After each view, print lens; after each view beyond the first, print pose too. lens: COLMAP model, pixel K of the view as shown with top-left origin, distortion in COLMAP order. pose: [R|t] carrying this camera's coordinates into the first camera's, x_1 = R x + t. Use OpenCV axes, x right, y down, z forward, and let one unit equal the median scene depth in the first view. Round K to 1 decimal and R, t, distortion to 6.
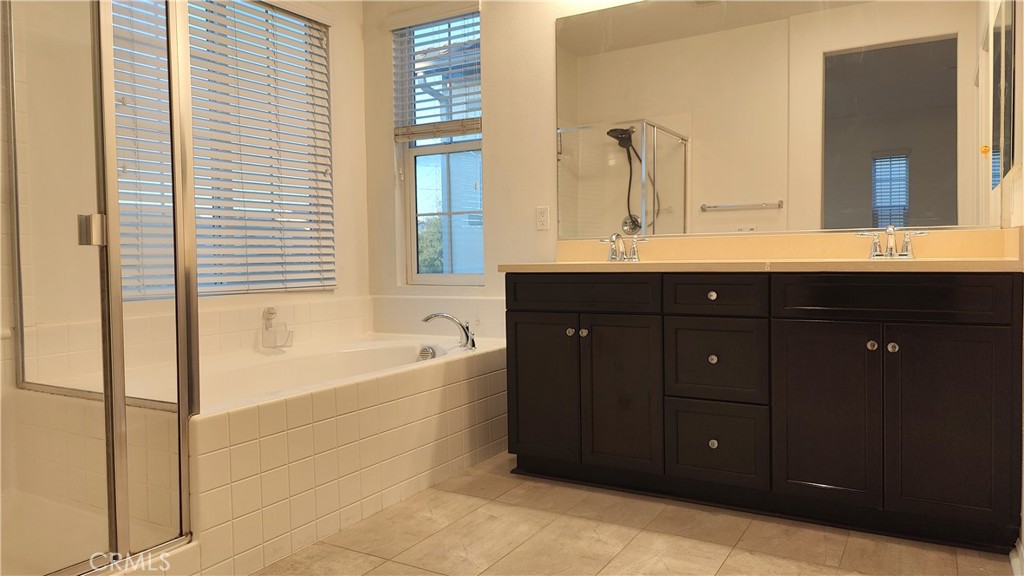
lens RADIAL K [[716.7, 0, 512.5], [0, 716.7, 286.4], [0, 0, 1]] dist [0.032472, 0.000890]
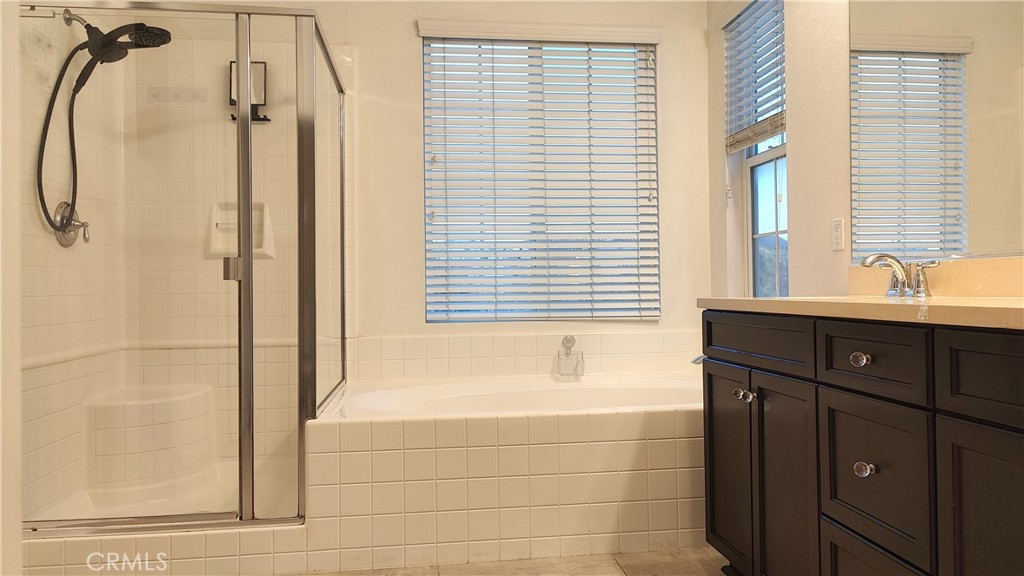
lens RADIAL K [[716.7, 0, 509.1], [0, 716.7, 283.7], [0, 0, 1]] dist [0.032472, 0.000890]
pose [[0.607491, 0.002116, -0.794324, 0.423107], [-0.030101, 0.999340, -0.020359, -0.020815], [0.793756, 0.036278, 0.607153, 0.307360]]
